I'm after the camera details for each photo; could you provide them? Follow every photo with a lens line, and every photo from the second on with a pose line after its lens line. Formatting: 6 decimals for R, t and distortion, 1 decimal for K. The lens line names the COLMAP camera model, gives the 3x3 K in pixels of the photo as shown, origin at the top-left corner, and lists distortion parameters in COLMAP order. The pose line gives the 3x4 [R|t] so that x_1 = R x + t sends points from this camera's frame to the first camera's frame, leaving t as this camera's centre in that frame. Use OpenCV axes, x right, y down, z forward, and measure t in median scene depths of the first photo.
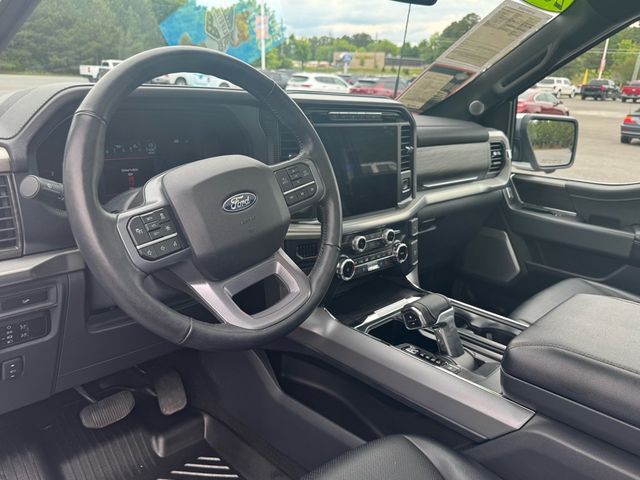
lens RADIAL K [[498.3, 0, 329.1], [0, 498.3, 242.1], [0, 0, 1]] dist [0.007590, 0.002528]
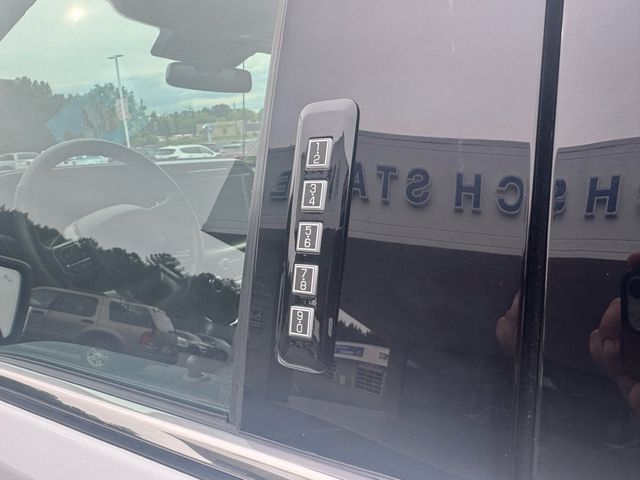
lens RADIAL K [[483.1, 0, 298.1], [0, 483.1, 241.1], [0, 0, 1]] dist [0.001129, -0.000412]
pose [[0.972810, -0.147271, 0.178750, 0.024772], [0.167026, 0.980770, -0.100956, 0.083248], [-0.160445, 0.128067, 0.978701, -0.243789]]
